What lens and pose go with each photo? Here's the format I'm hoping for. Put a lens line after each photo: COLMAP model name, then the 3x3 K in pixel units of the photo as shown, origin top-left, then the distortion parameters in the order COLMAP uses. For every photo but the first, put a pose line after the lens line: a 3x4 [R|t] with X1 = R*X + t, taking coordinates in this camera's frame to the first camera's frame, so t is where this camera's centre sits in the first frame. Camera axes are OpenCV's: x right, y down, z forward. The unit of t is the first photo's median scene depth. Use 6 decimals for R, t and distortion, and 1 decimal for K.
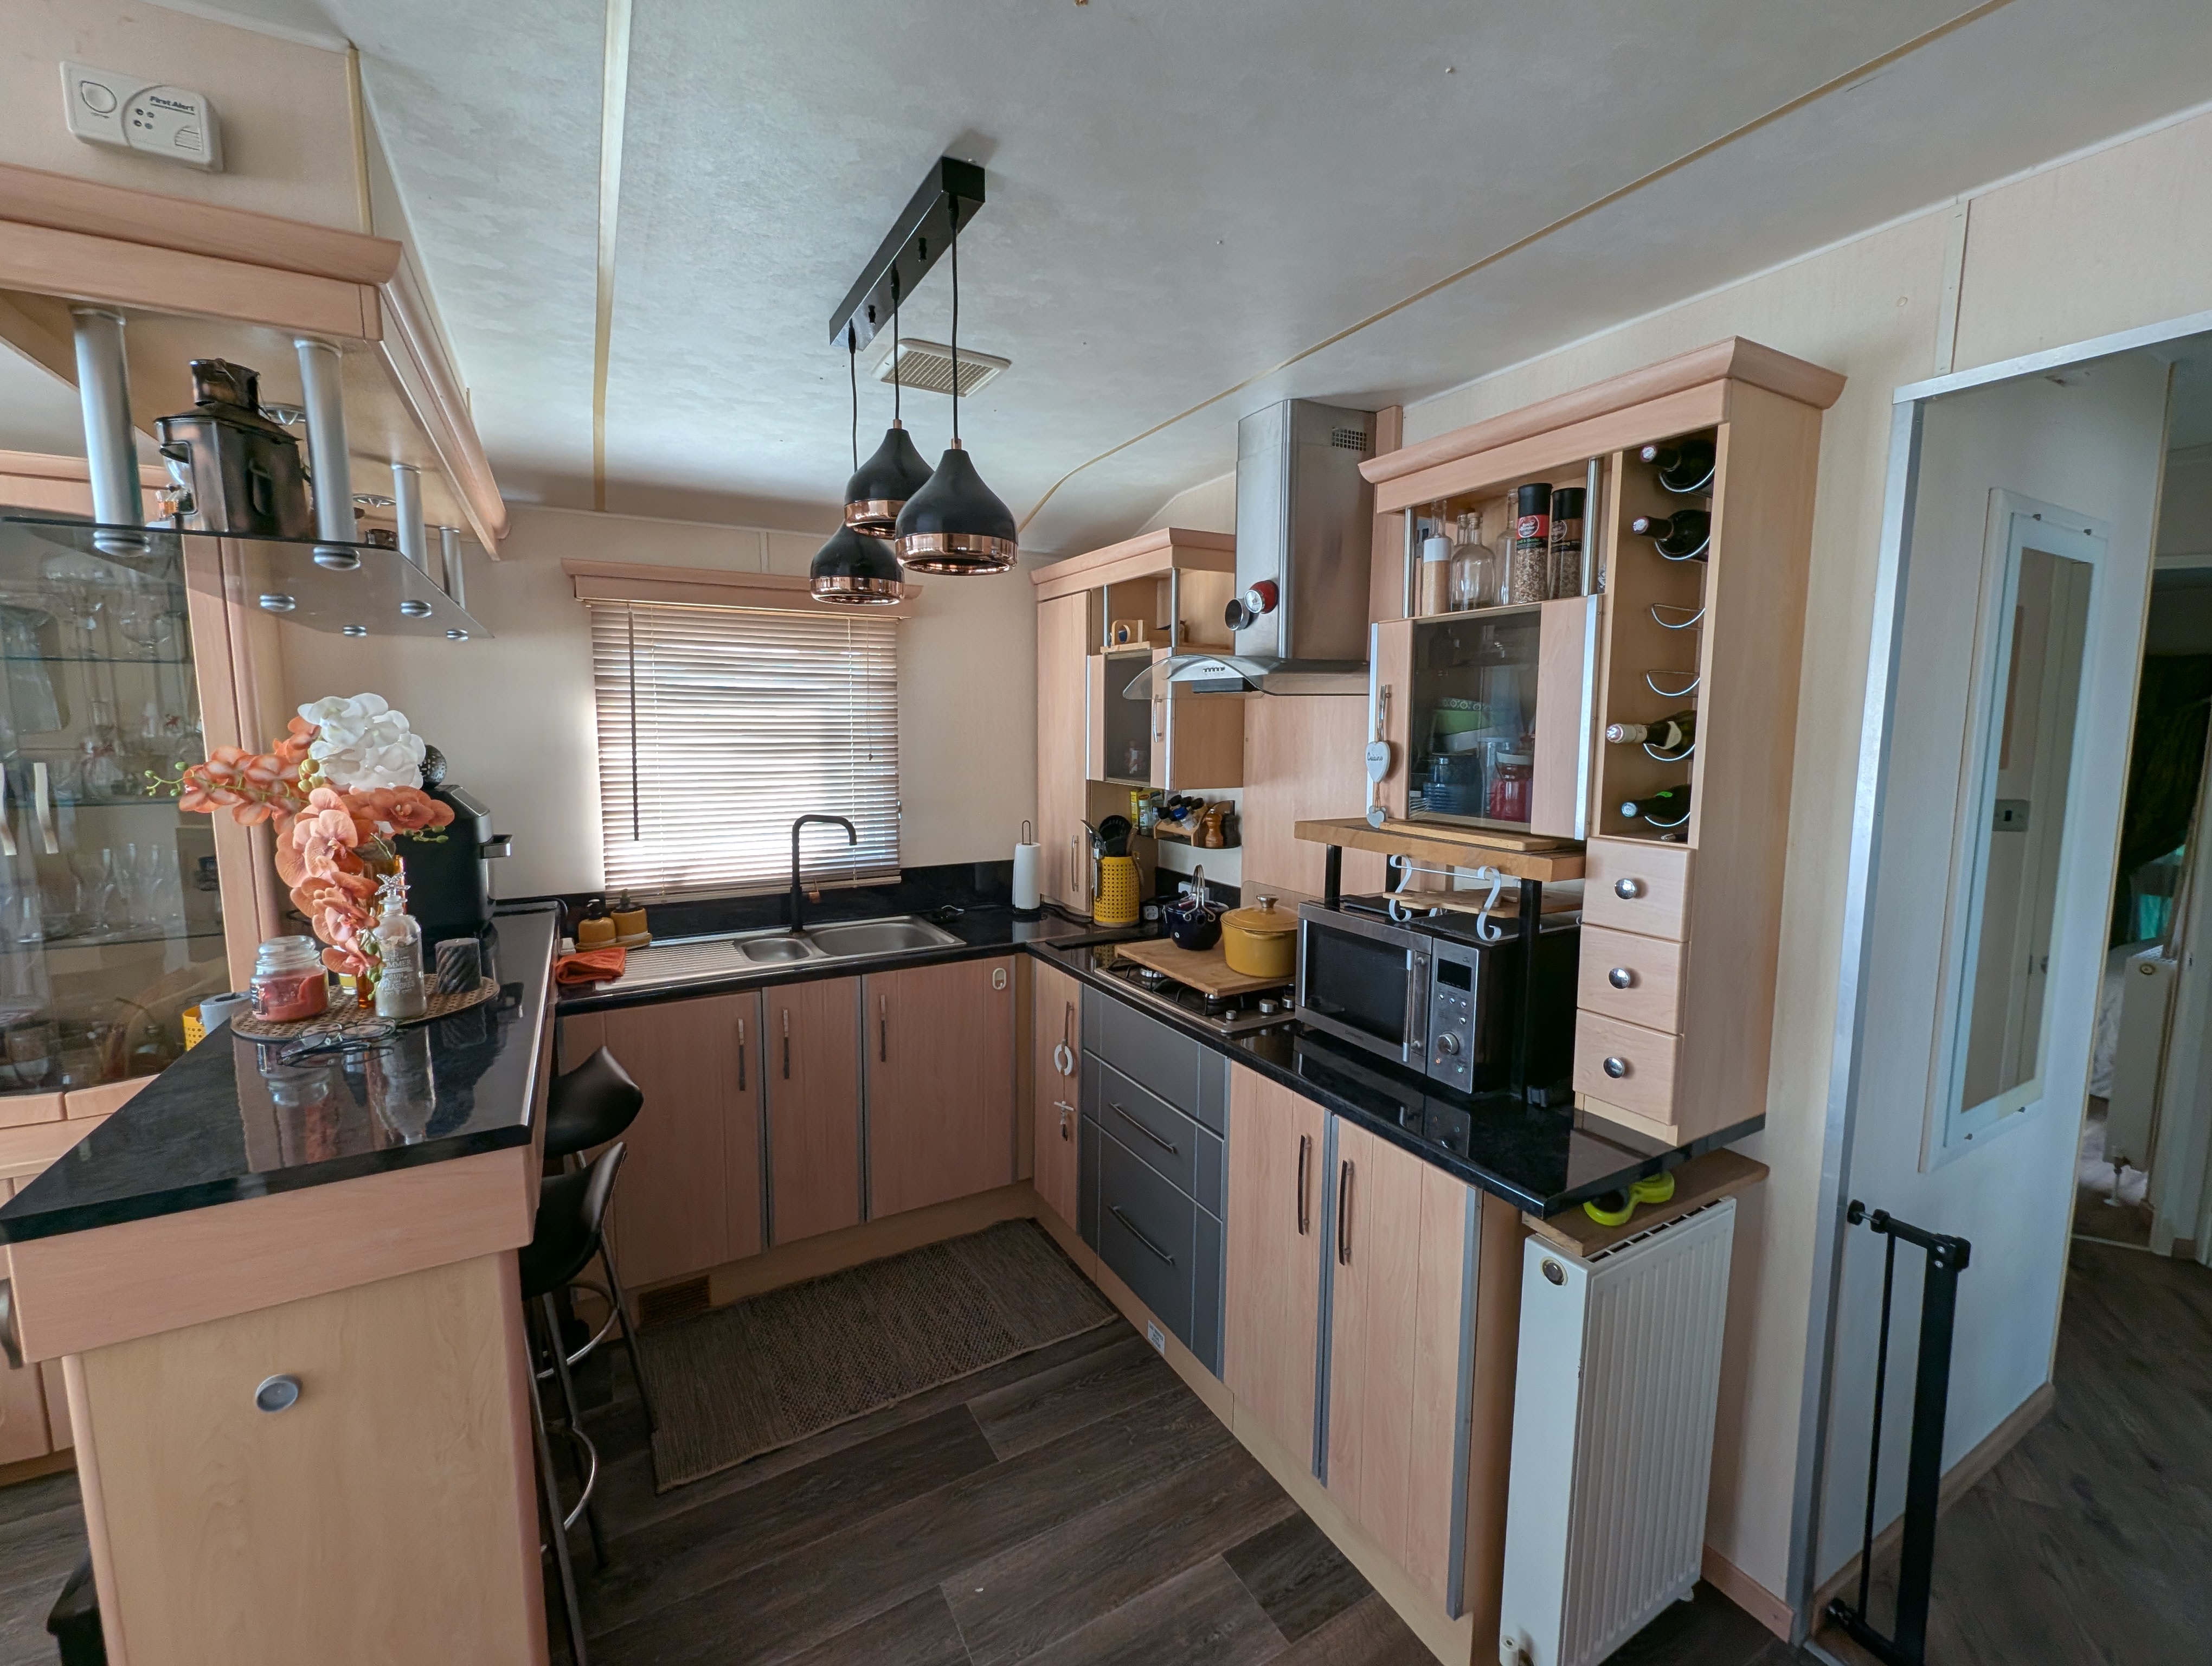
lens RADIAL K [[915.0, 0, 1104.5], [0, 915.0, 818.9], [0, 0, 1]] dist [0.000036, -0.000917]
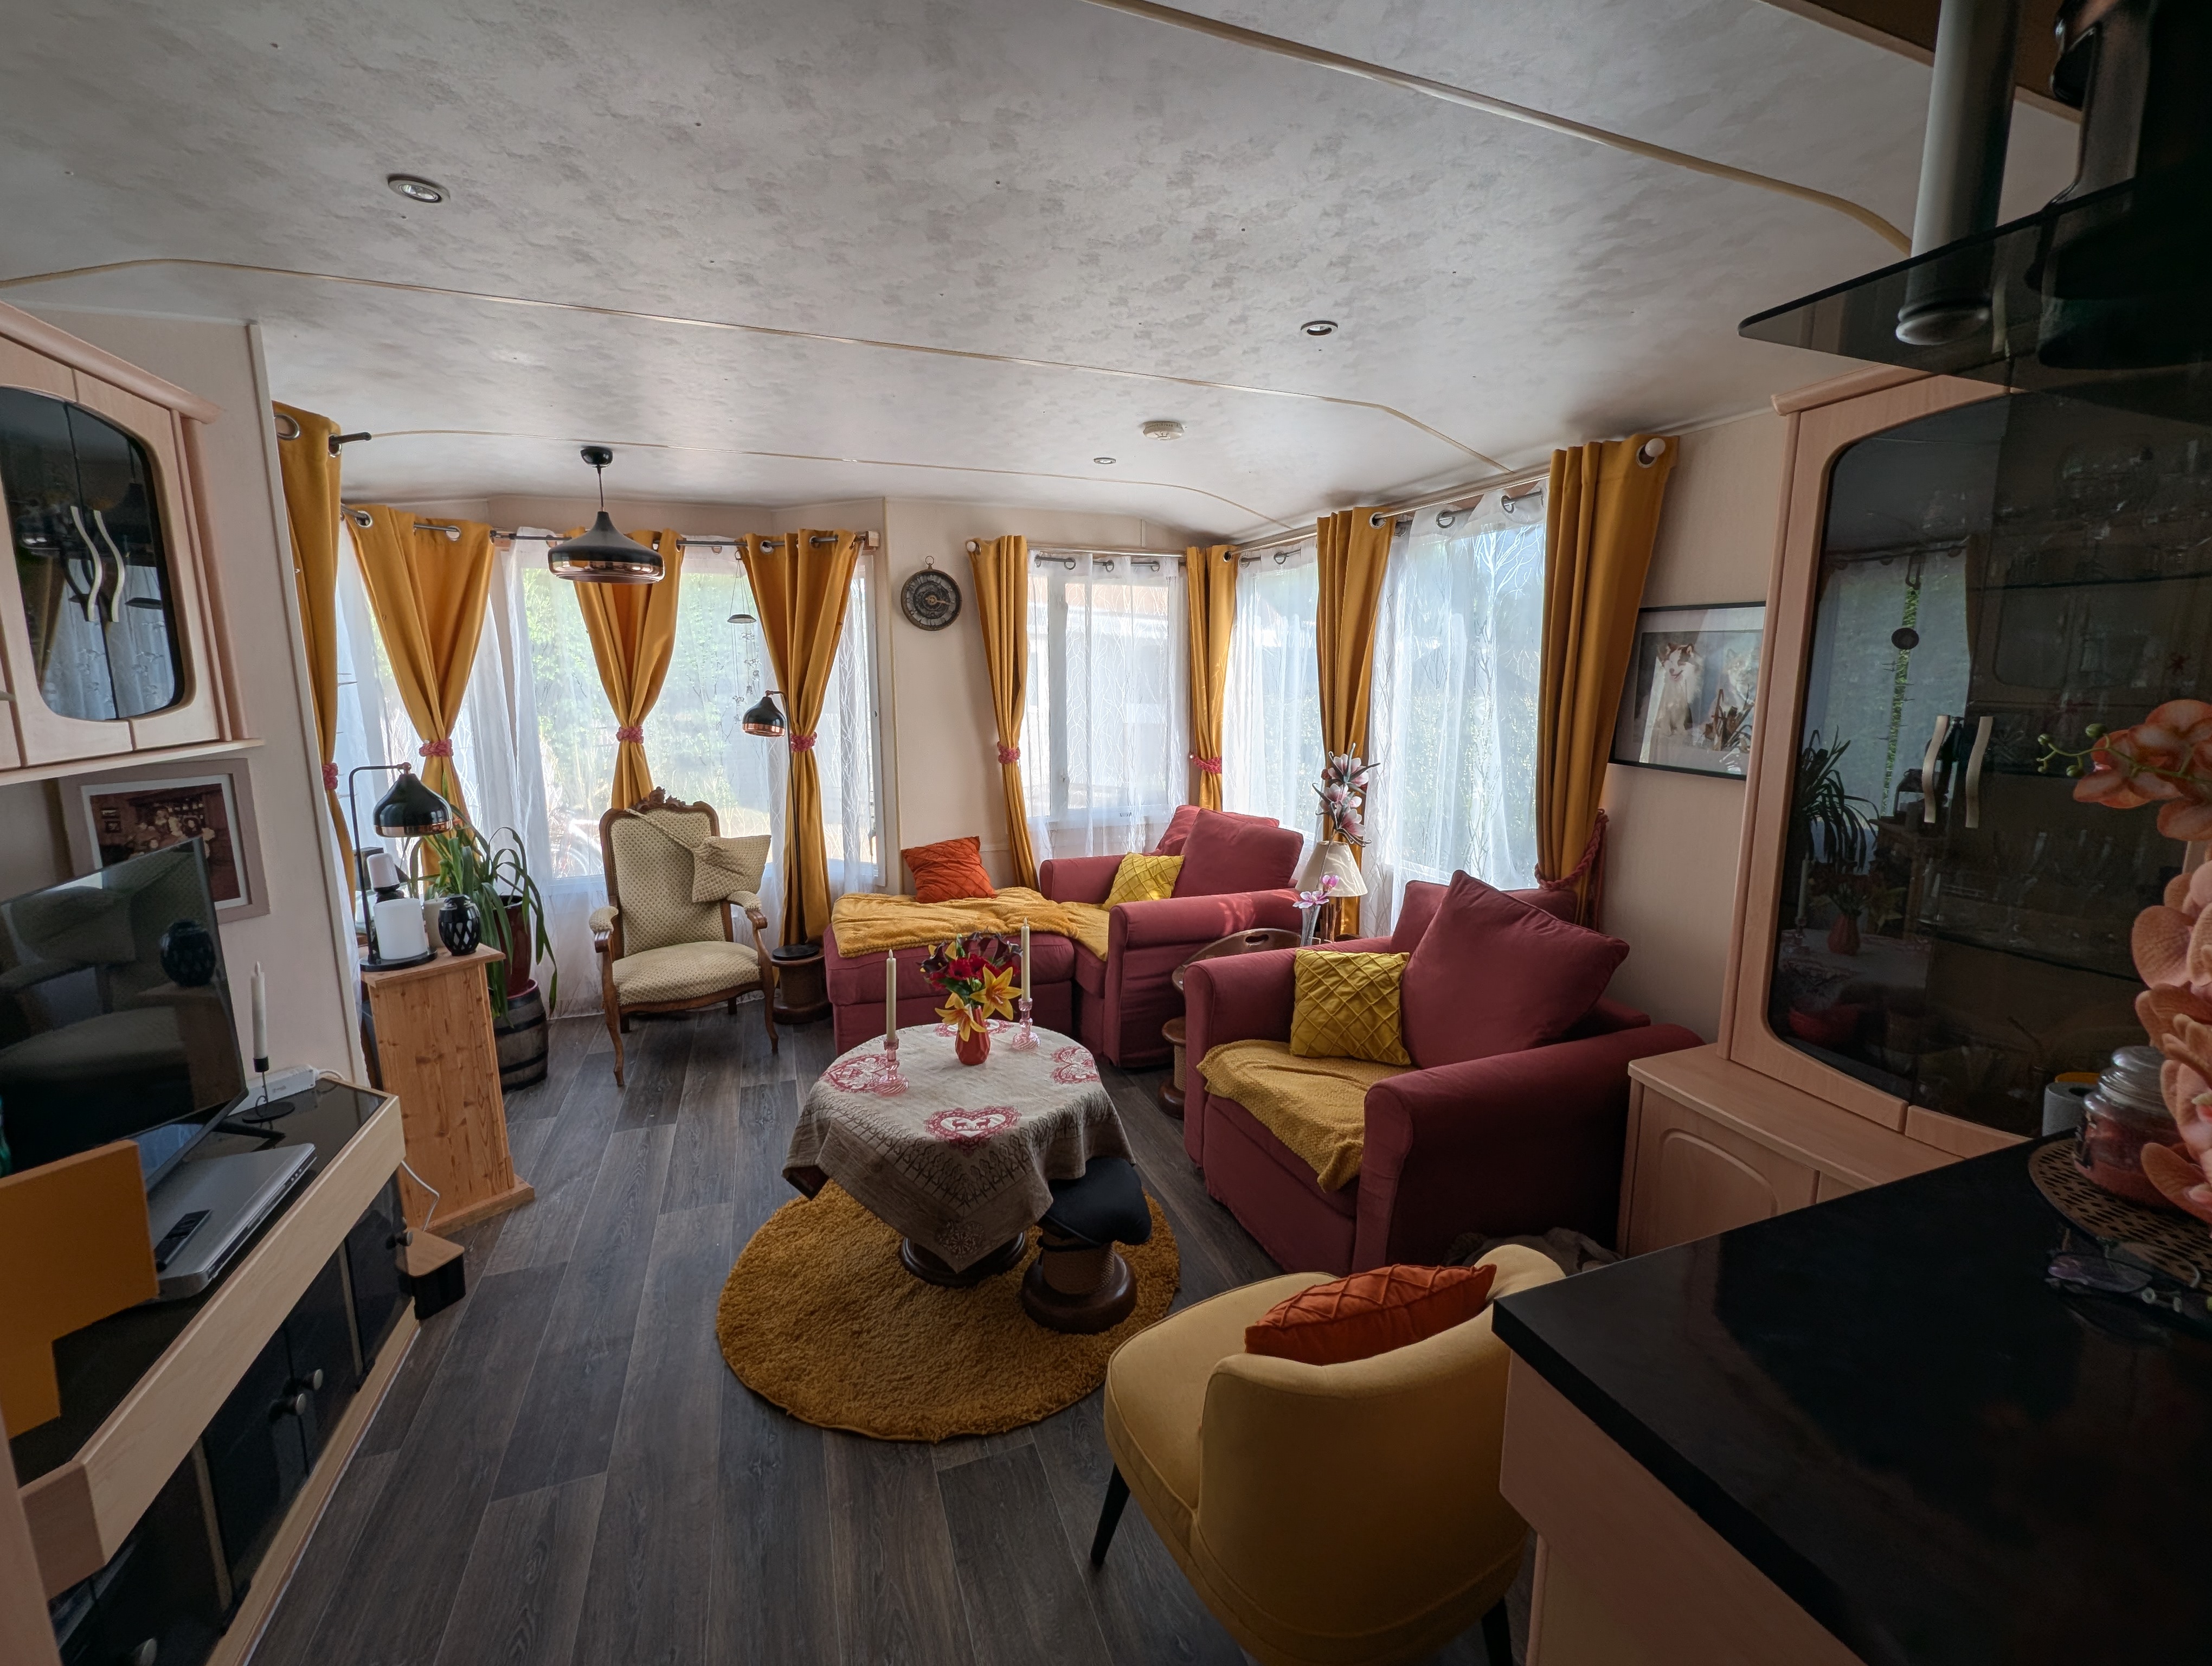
lens RADIAL K [[915.0, 0, 1103.4], [0, 915.0, 823.6], [0, 0, 1]] dist [0.000036, -0.000917]
pose [[-0.153173, 0.154684, -0.976018, -0.282125], [-0.103898, 0.979678, 0.171570, -0.031759], [0.982722, 0.127687, -0.133989, 0.421052]]
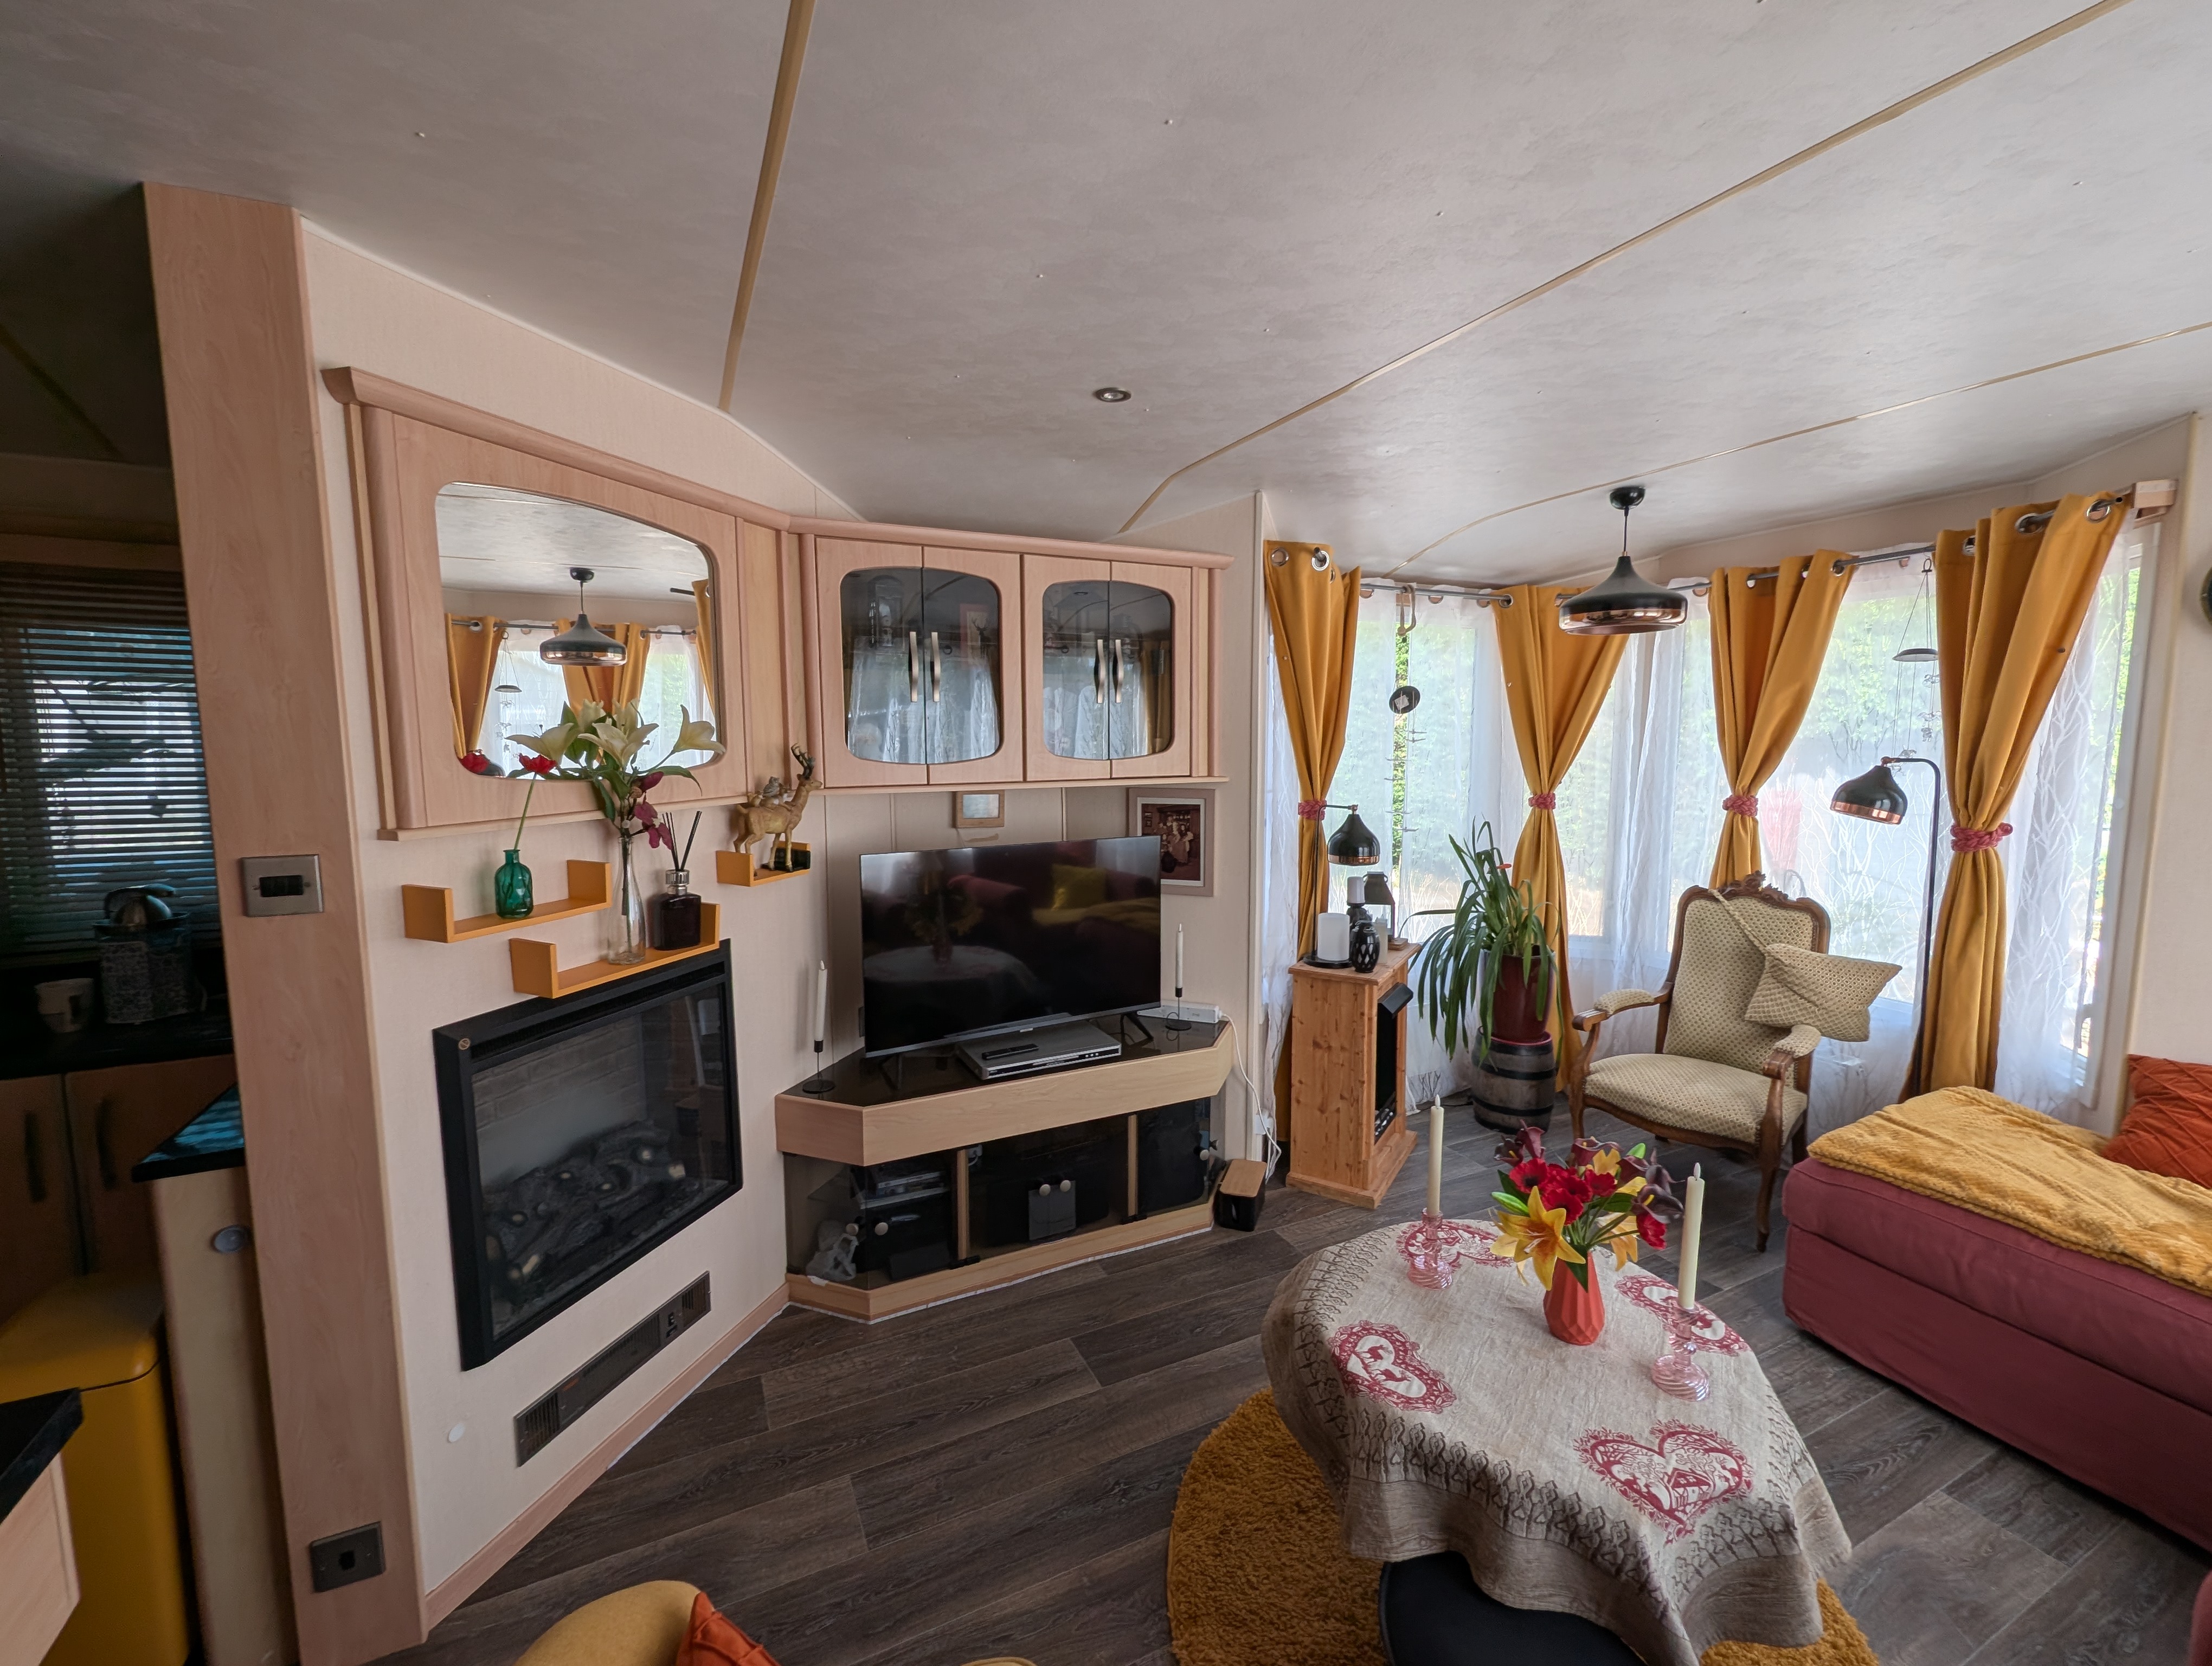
lens RADIAL K [[915.0, 0, 1110.3], [0, 915.0, 820.9], [0, 0, 1]] dist [0.000036, -0.000917]
pose [[-0.998245, -0.010249, 0.058318, -1.235418], [0.001756, 0.979349, 0.202168, -0.095389], [-0.059186, 0.201916, -0.977613, 0.926927]]
